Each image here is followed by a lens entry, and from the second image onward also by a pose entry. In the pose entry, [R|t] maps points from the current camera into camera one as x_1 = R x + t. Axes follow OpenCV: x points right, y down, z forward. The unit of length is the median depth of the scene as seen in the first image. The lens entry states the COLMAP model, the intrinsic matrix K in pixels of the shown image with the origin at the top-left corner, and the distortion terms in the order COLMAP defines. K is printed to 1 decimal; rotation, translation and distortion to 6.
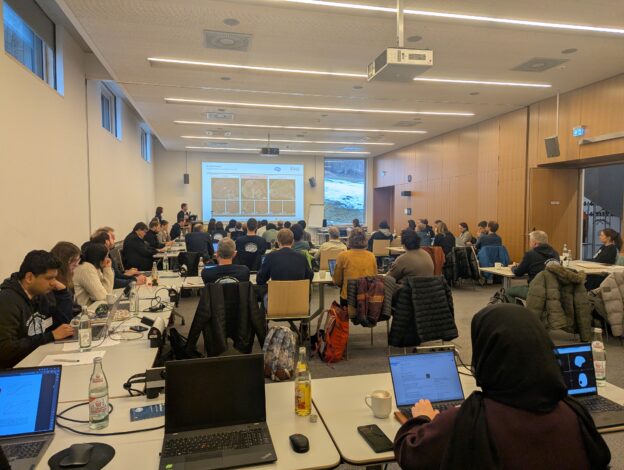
lens RADIAL K [[442.3, 0, 310.8], [0, 442.3, 229.2], [0, 0, 1]] dist [0.018102, -0.014592]
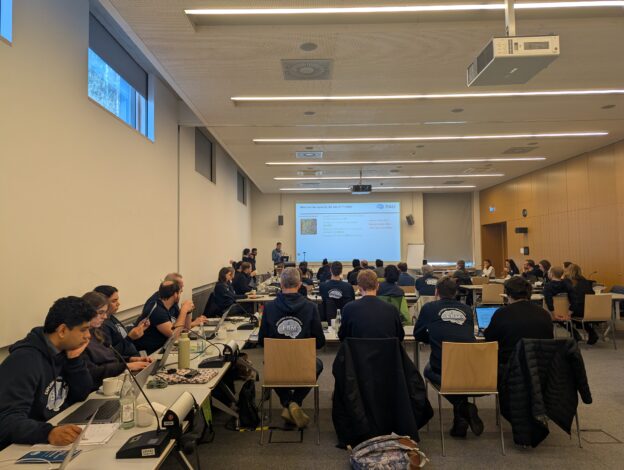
lens RADIAL K [[442.3, 0, 296.4], [0, 442.3, 227.5], [0, 0, 1]] dist [0.018102, -0.014592]
pose [[0.967664, -0.021962, -0.251287, 0.009314], [-0.002097, 0.995468, -0.095076, -0.002752], [0.252236, 0.092529, 0.963232, 0.066921]]
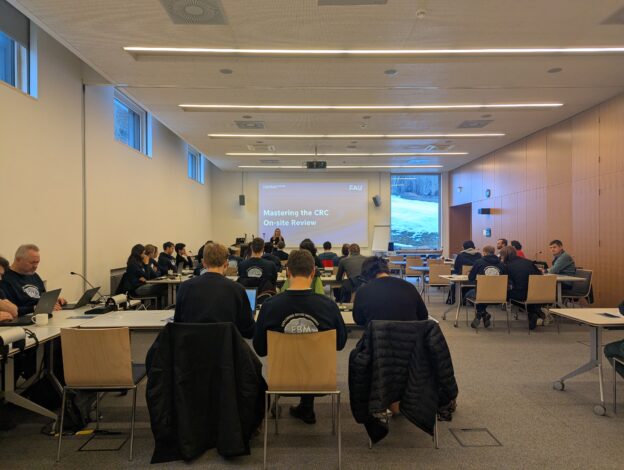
lens RADIAL K [[442.3, 0, 302.7], [0, 442.3, 237.4], [0, 0, 1]] dist [0.018102, -0.014592]
pose [[0.976422, -0.002079, -0.215859, 0.088380], [-0.006075, 0.999293, -0.037104, 0.004016], [0.215784, 0.037540, 0.975719, 0.148894]]
